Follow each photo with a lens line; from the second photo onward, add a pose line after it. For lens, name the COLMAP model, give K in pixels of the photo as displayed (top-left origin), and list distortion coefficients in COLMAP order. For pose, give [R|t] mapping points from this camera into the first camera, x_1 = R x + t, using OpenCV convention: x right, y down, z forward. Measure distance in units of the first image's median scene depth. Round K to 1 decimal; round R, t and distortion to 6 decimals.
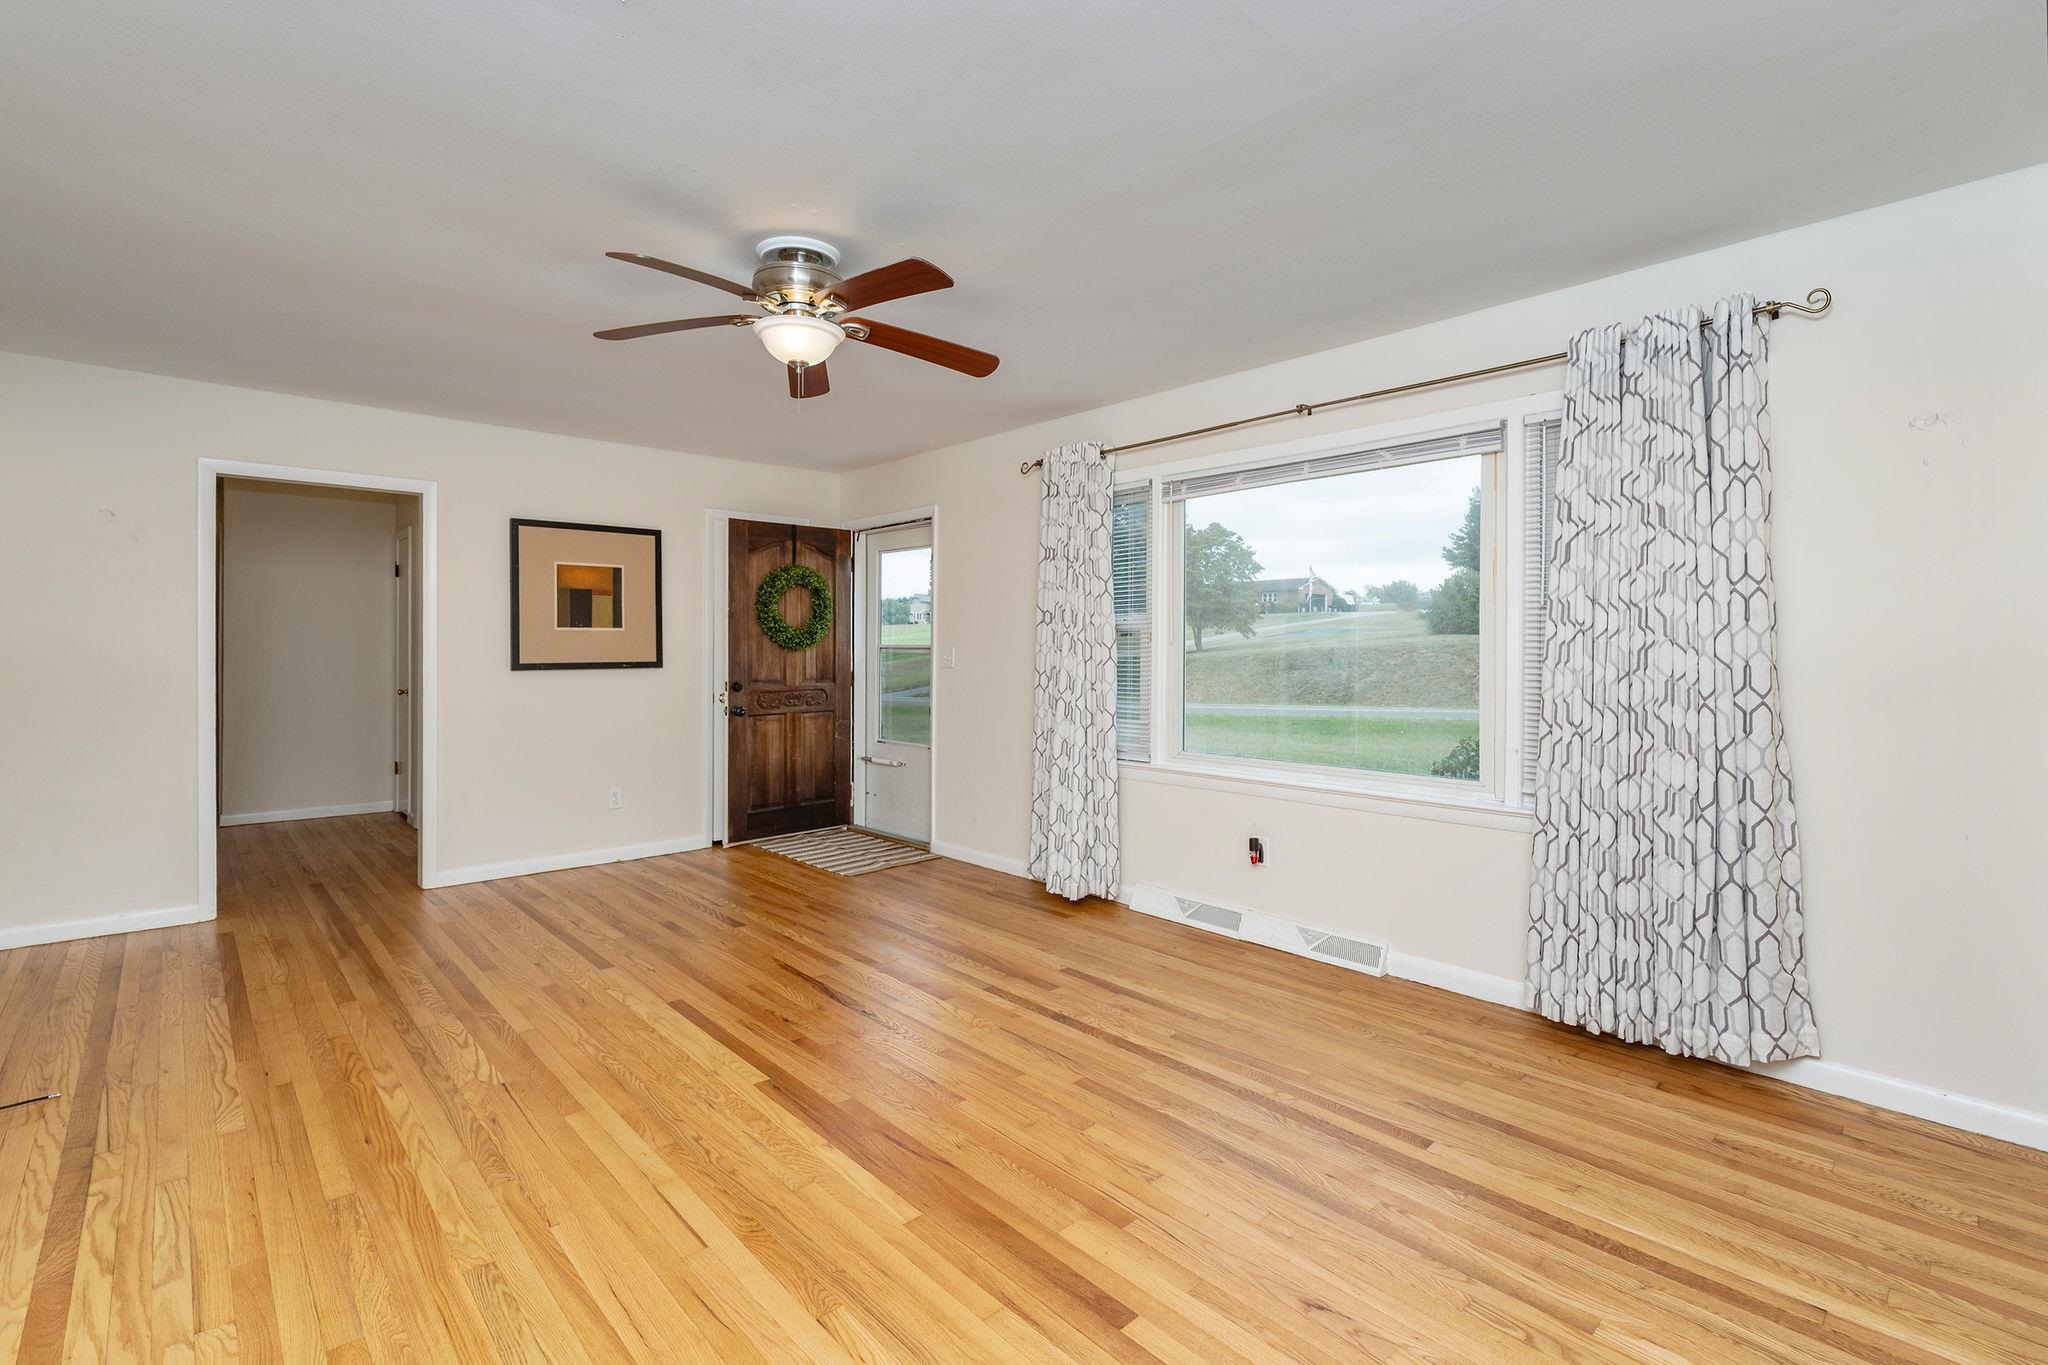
lens RADIAL K [[938.6, 0, 1007.3], [0, 938.6, 654.4], [0, 0, 1]] dist [-0.005293, 0.002918]
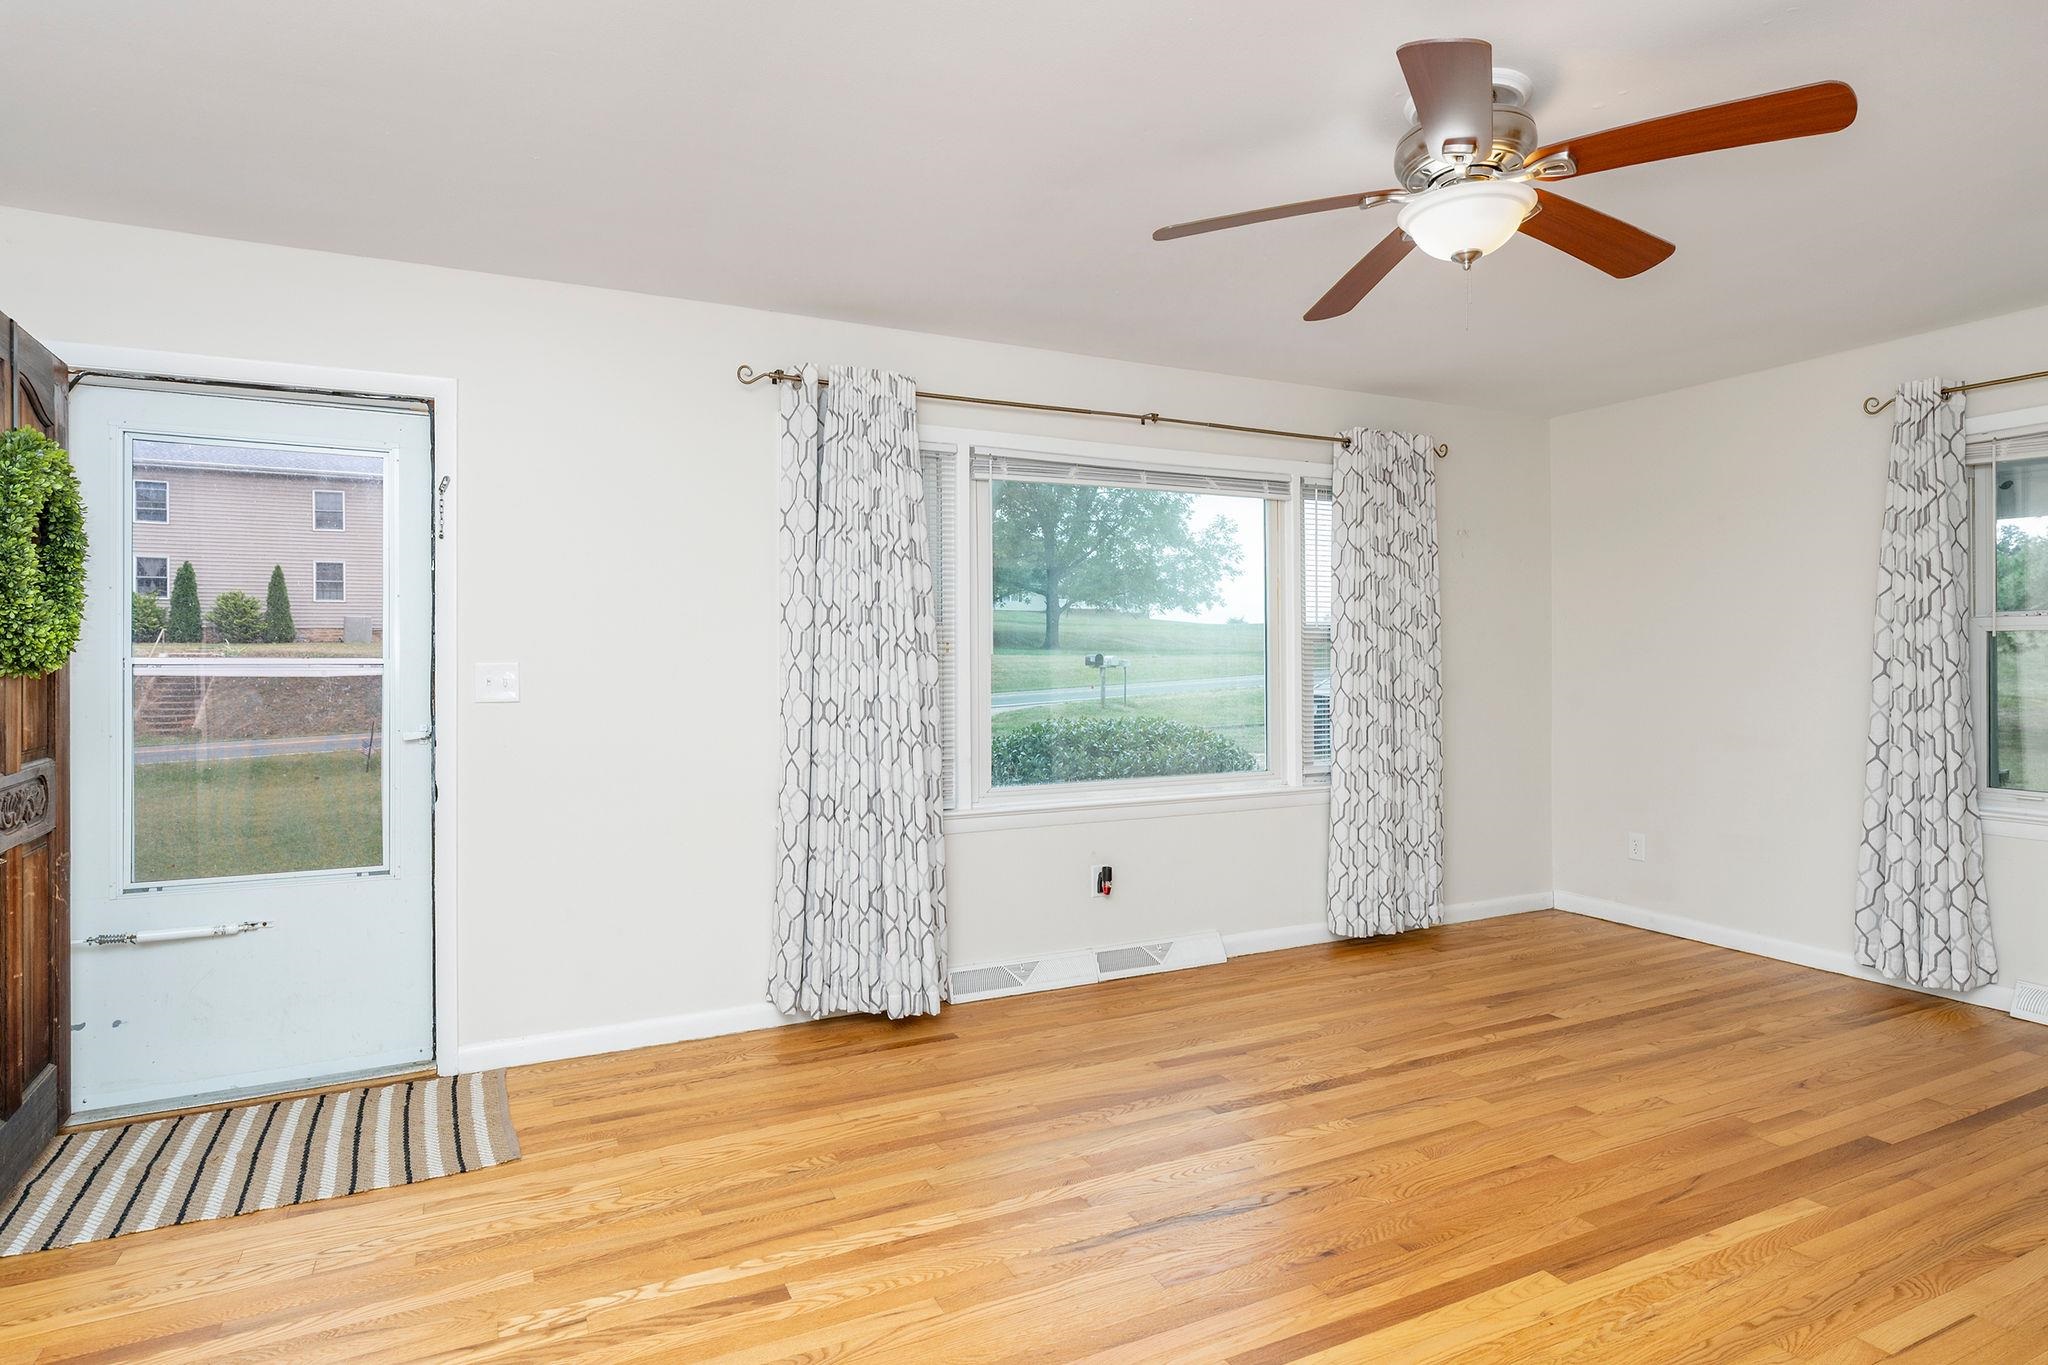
lens RADIAL K [[1073.0, 0, 1020.1], [0, 1073.0, 673.0], [0, 0, 1]] dist [-0.006067, 0.000855]
pose [[0.275301, -0.010728, 0.961298, -0.856163], [0.010805, 0.999909, 0.008064, -0.005181], [-0.961297, 0.008167, 0.275392, 0.874765]]
